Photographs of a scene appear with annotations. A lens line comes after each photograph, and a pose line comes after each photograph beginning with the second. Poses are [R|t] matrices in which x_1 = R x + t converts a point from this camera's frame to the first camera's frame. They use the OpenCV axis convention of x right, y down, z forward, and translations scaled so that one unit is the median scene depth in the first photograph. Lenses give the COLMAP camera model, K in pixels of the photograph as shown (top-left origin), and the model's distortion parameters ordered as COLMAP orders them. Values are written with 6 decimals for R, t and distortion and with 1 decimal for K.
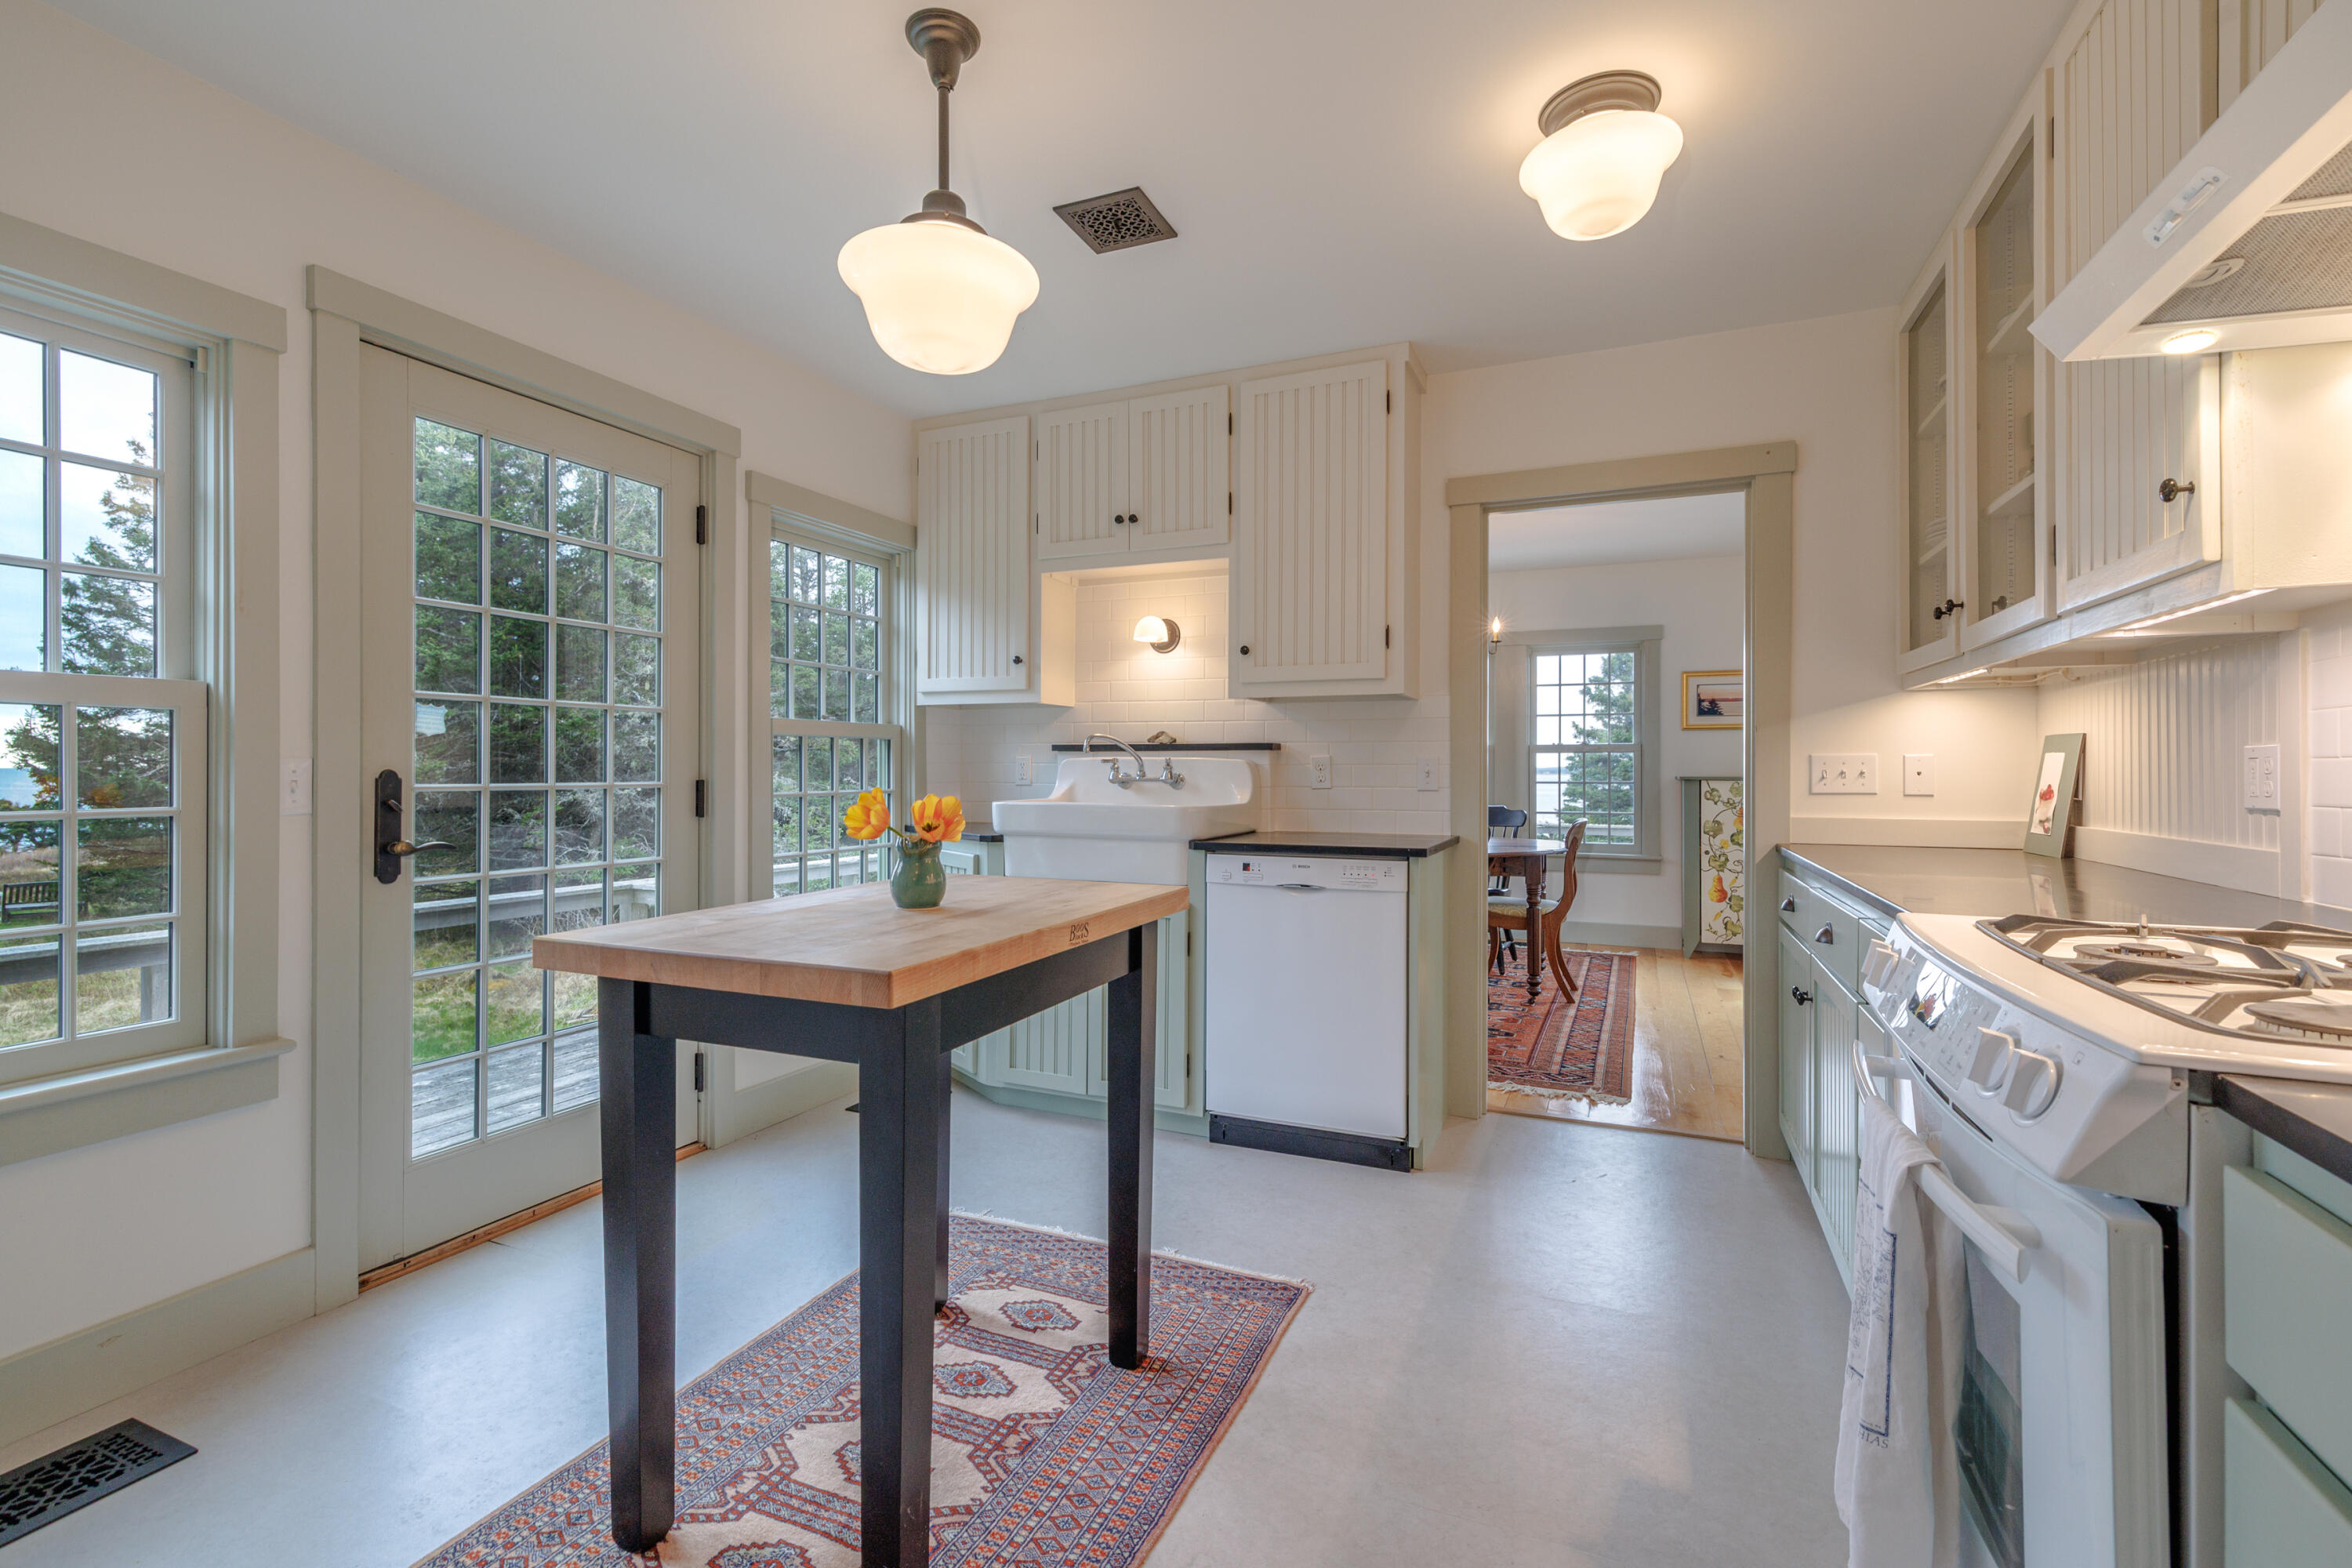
lens RADIAL K [[1021.9, 0, 1182.1], [0, 1021.9, 770.4], [0, 0, 1]] dist [0.006740, -0.001220]
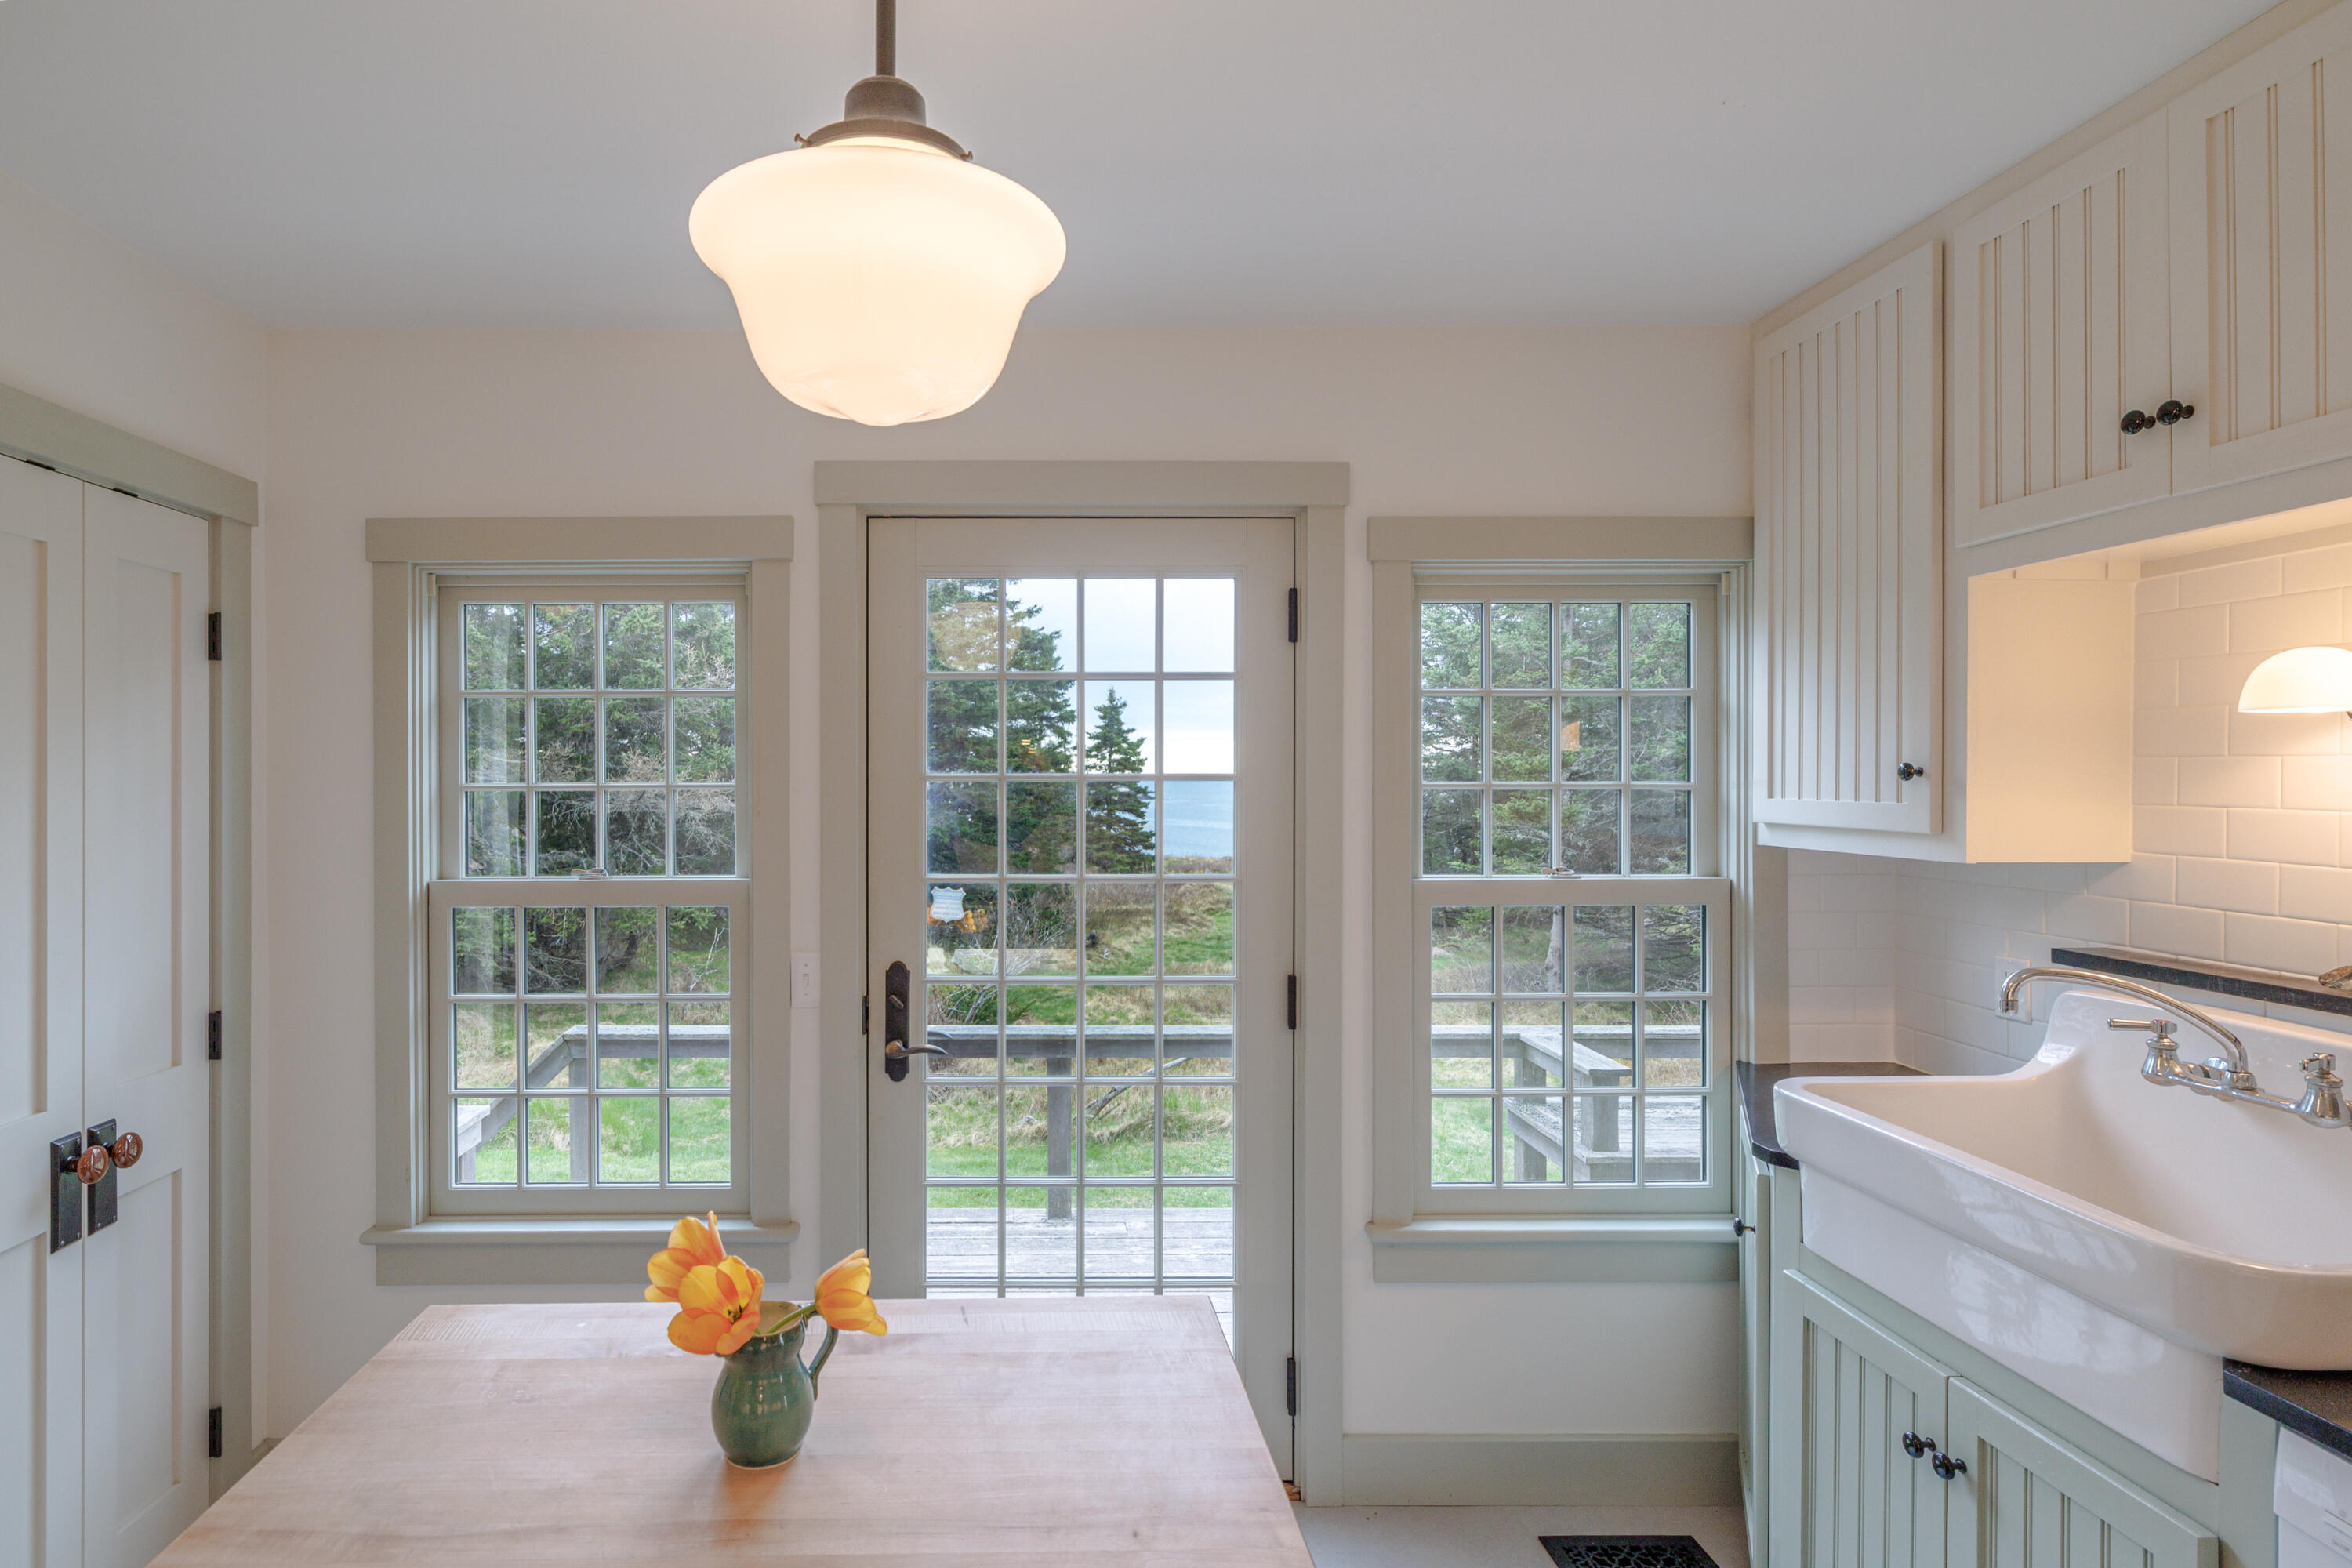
lens RADIAL K [[1207.1, 0, 1019.4], [0, 1207.1, 778.0], [0, 0, 1]] dist [-0.009801, 0.001018]
pose [[0.398568, -0.001307, -0.917138, 0.187987], [-0.000532, 0.999998, -0.001656, -0.108313], [0.917138, 0.001148, 0.398567, 0.426463]]
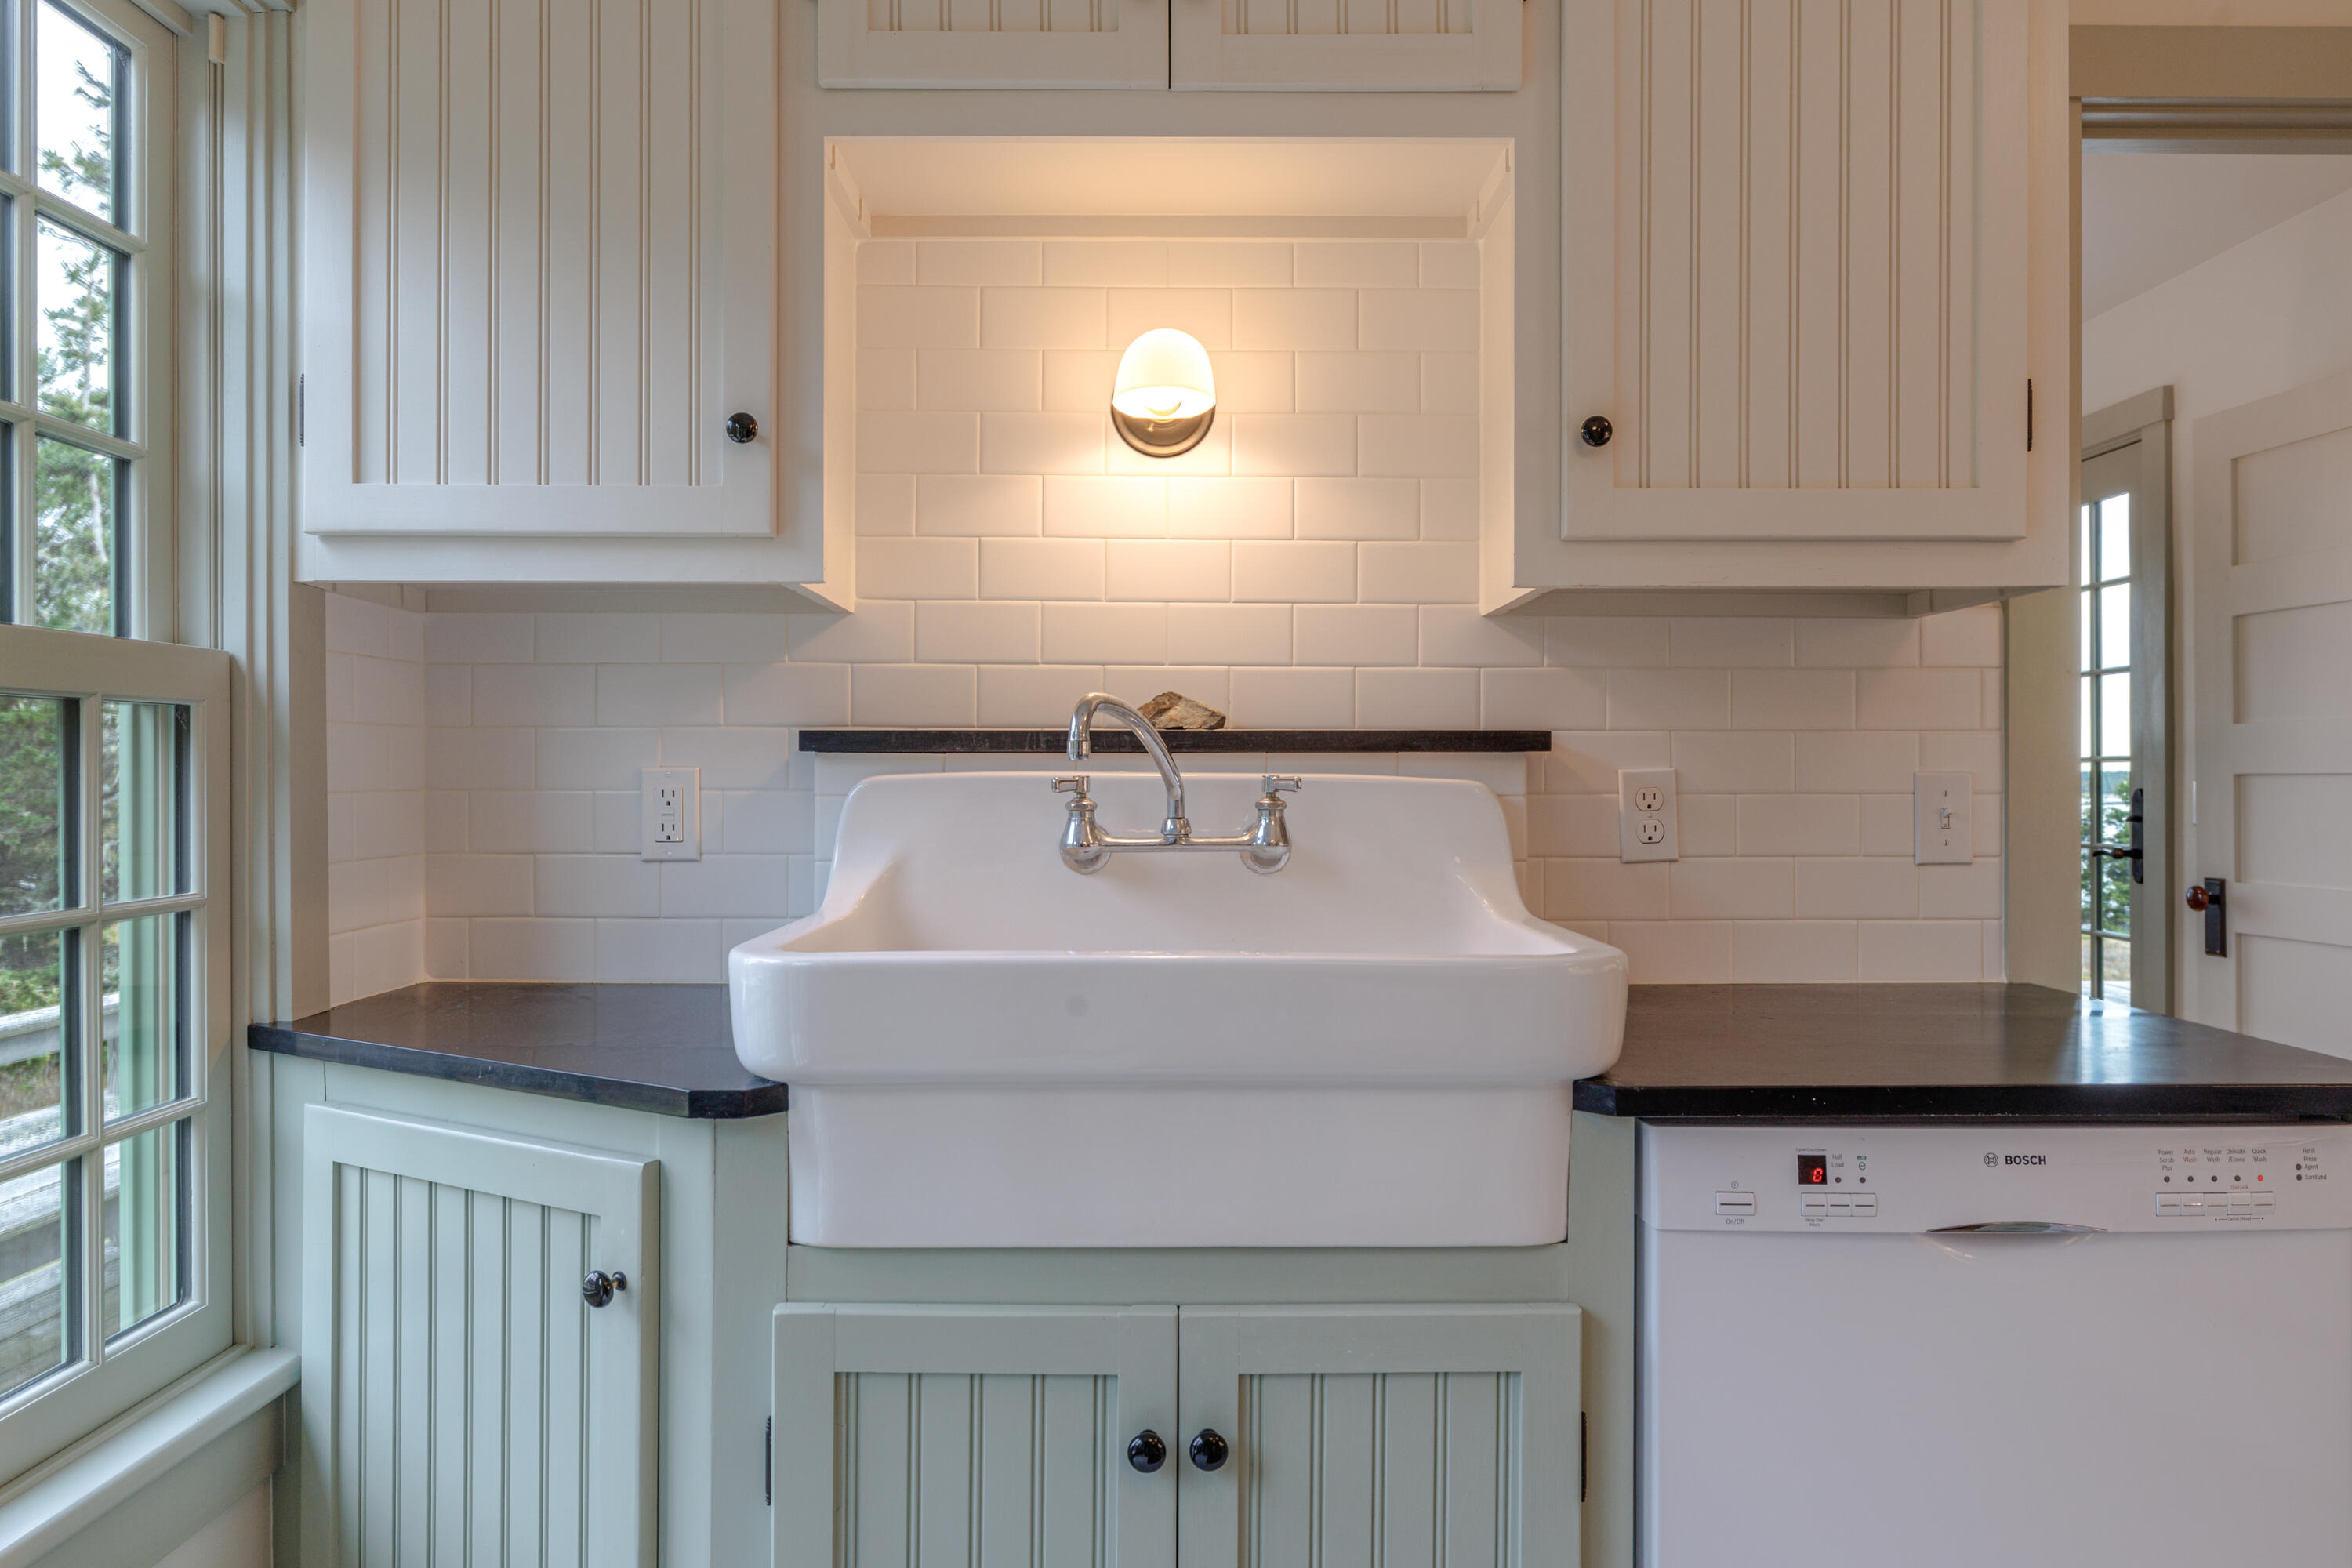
lens RADIAL K [[1524.1, 0, 1176.1], [0, 1524.1, 776.3], [0, 0, 1]] dist [-0.002270, -0.000964]
pose [[0.917967, -0.001895, 0.396652, -0.227528], [0.002702, 0.999995, -0.001474, -0.011657], [-0.396647, 0.002424, 0.917968, 0.593631]]
